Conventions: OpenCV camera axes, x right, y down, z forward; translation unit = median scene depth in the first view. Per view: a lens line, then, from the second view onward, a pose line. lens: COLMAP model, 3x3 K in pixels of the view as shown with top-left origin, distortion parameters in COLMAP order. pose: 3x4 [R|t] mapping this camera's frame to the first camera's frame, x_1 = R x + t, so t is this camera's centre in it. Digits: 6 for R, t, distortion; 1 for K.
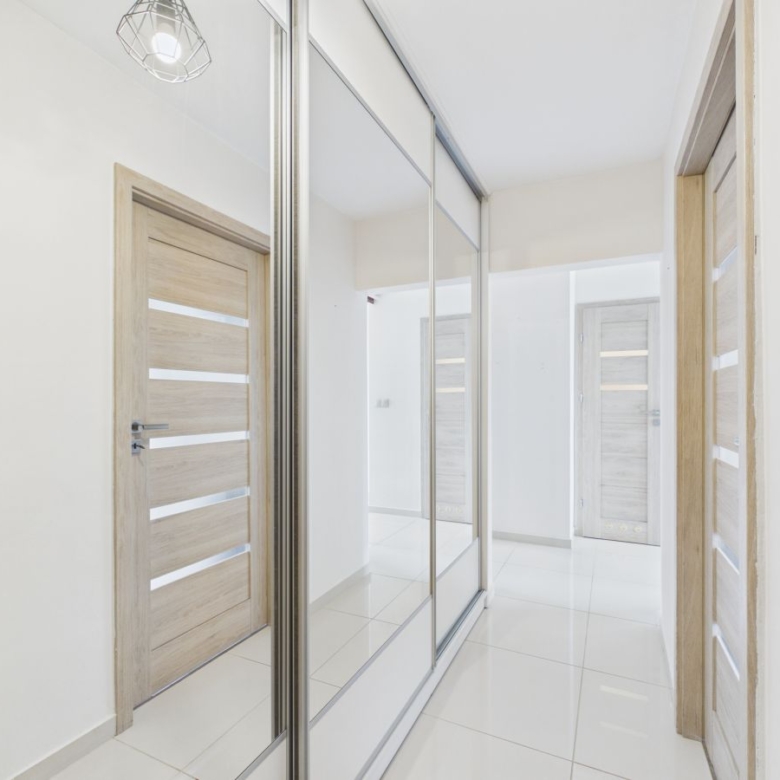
lens RADIAL K [[454.3, 0, 393.0], [0, 454.3, 404.2], [0, 0, 1]] dist [0.000186, 0.000089]
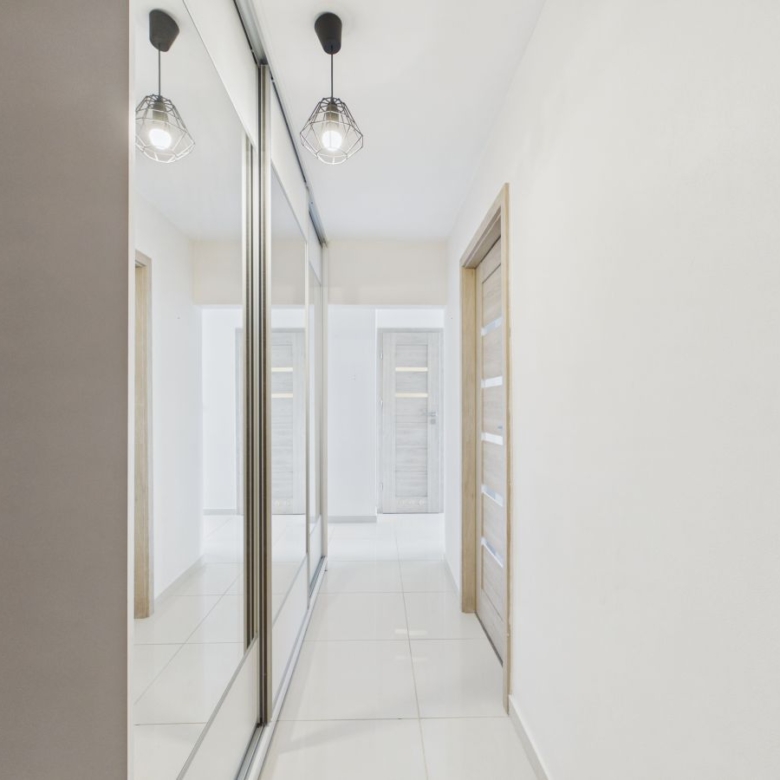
lens RADIAL K [[454.3, 0, 393.0], [0, 454.3, 404.2], [0, 0, 1]] dist [0.000186, 0.000089]
pose [[0.887287, 0.005081, 0.461189, -0.215261], [-0.001394, 0.999964, -0.008333, 0.000174], [-0.461215, 0.006751, 0.887263, -0.204417]]
